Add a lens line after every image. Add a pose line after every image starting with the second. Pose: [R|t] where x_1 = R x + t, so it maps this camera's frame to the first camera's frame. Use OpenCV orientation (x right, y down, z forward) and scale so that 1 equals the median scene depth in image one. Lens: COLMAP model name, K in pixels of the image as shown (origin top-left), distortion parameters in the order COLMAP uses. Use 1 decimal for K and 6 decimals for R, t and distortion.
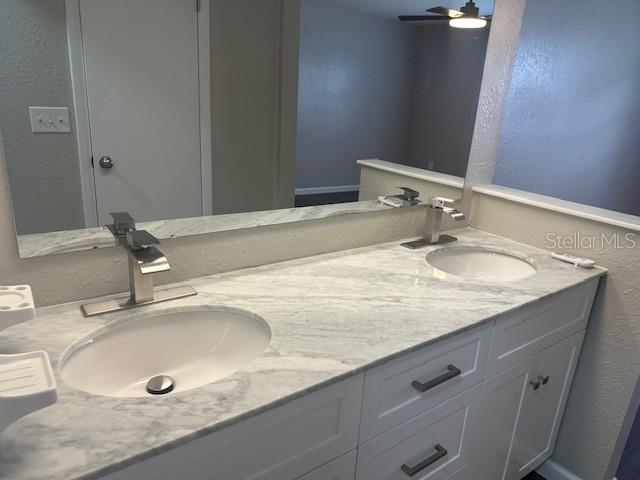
lens RADIAL K [[449.1, 0, 320.0], [0, 449.1, 240.0], [0, 0, 1]] dist [0.118253, -0.197717]
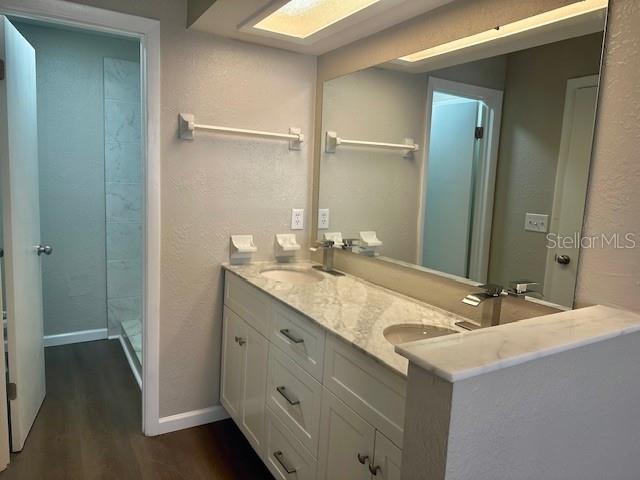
lens RADIAL K [[435.5, 0, 320.0], [0, 435.5, 240.0], [0, 0, 1]] dist [0.001157, -0.001314]
pose [[-0.096821, 0.057870, -0.993618, 1.255068], [-0.365306, 0.926569, 0.089562, -0.137431], [0.925838, 0.371647, -0.068571, 0.755841]]
